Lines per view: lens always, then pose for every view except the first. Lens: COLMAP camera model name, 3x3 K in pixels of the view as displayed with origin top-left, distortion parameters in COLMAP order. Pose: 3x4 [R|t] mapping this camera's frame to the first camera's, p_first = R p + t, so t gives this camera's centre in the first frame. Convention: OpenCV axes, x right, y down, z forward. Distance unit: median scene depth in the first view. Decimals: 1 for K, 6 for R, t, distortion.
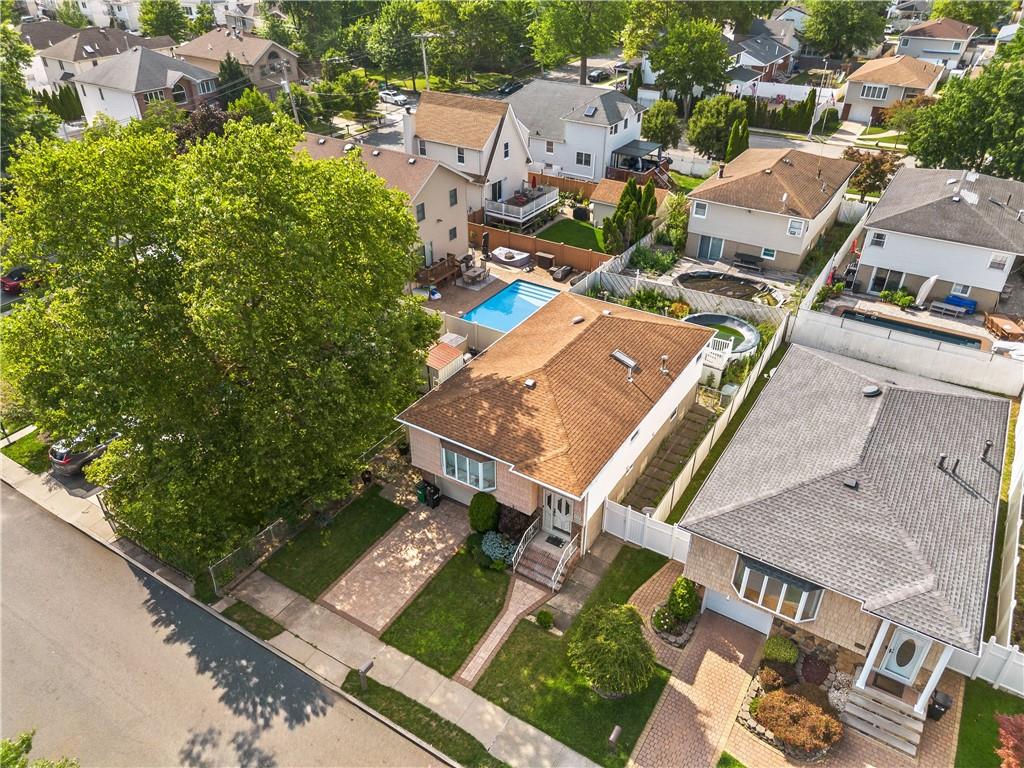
lens RADIAL K [[741.4, 0, 512.0], [0, 741.4, 384.0], [0, 0, 1]] dist [0.042136, -0.005880]
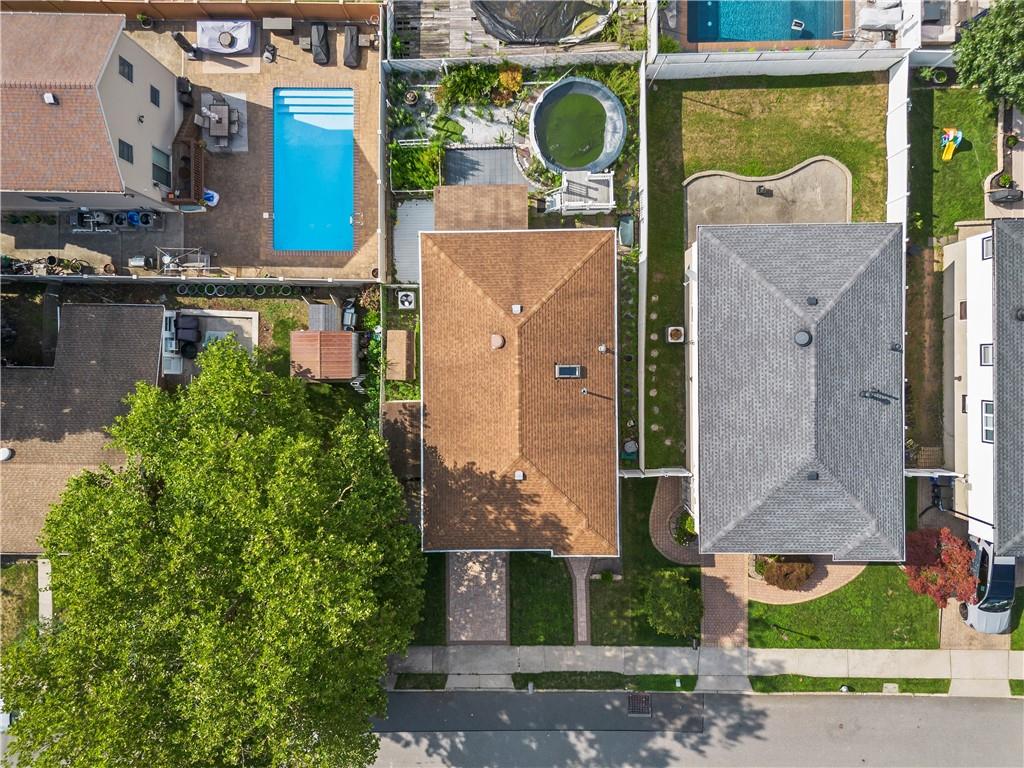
lens RADIAL K [[736.8, 0, 531.9], [0, 736.8, 383.1], [0, 0, 1]] dist [0.050226, 0.000095]
pose [[0.843406, -0.537001, -0.017222, 0.079501], [0.293460, 0.433579, 0.851992, -0.578123], [-0.450053, -0.723629, 0.523271, 0.338005]]
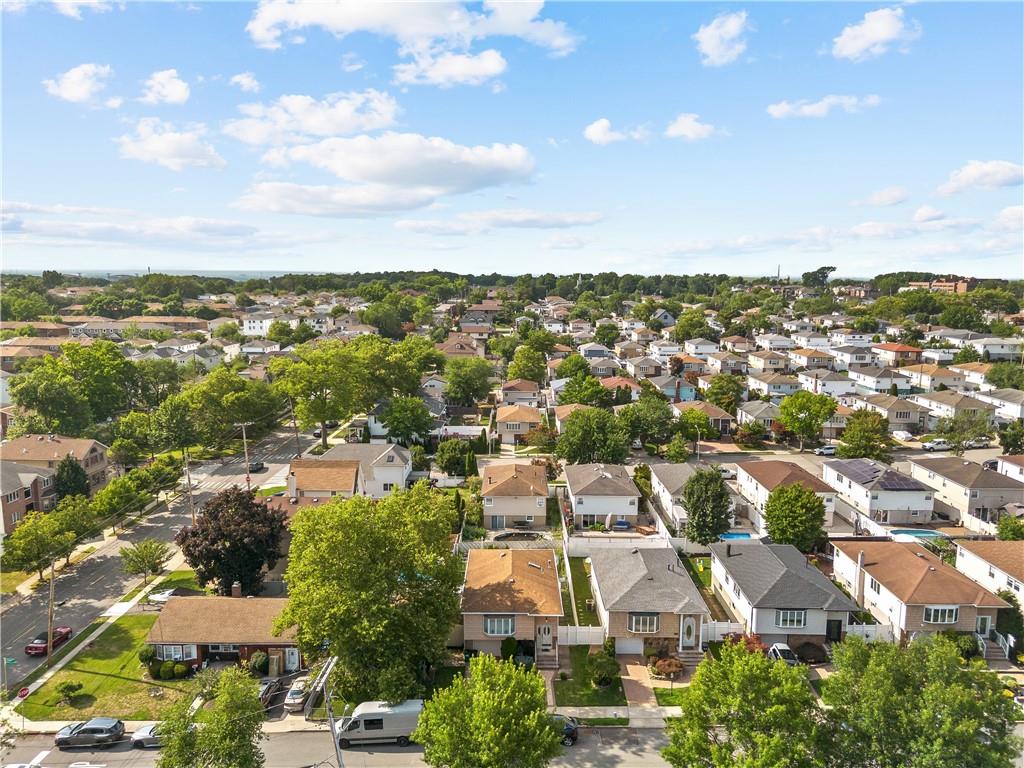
lens RADIAL K [[741.4, 0, 512.0], [0, 741.4, 384.0], [0, 0, 1]] dist [0.042136, -0.005880]
pose [[0.848382, -0.077581, 0.523670, -0.664753], [0.284960, 0.900589, -0.328234, 0.121856], [-0.446146, 0.427693, 0.786150, -0.595946]]
